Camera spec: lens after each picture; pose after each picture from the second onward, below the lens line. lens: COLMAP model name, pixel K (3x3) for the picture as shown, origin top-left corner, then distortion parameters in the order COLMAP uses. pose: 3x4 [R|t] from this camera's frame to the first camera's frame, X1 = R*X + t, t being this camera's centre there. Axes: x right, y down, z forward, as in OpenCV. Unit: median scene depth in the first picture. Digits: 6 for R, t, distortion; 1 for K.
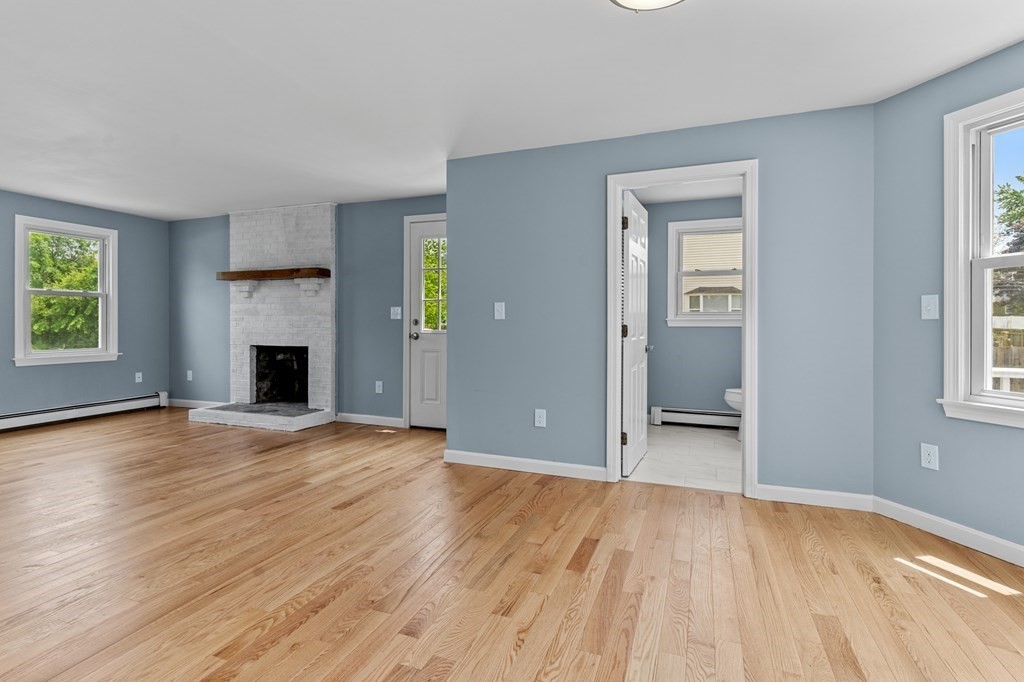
lens RADIAL K [[490.7, 0, 502.6], [0, 490.7, 323.2], [0, 0, 1]] dist [0.000213, 0.000105]
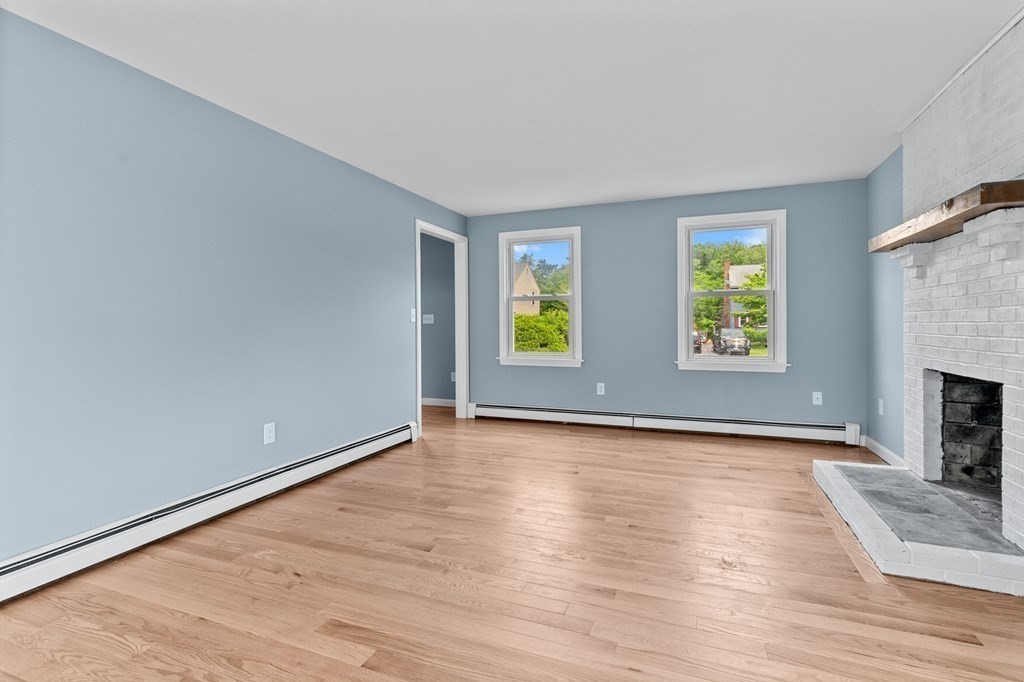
lens RADIAL K [[490.7, 0, 502.6], [0, 490.7, 323.2], [0, 0, 1]] dist [0.000213, 0.000105]
pose [[0.004218, -0.003724, -0.999984, 0.008699], [-0.006862, 0.999969, -0.003753, 0.001811], [0.999968, 0.006878, 0.004192, 0.541174]]
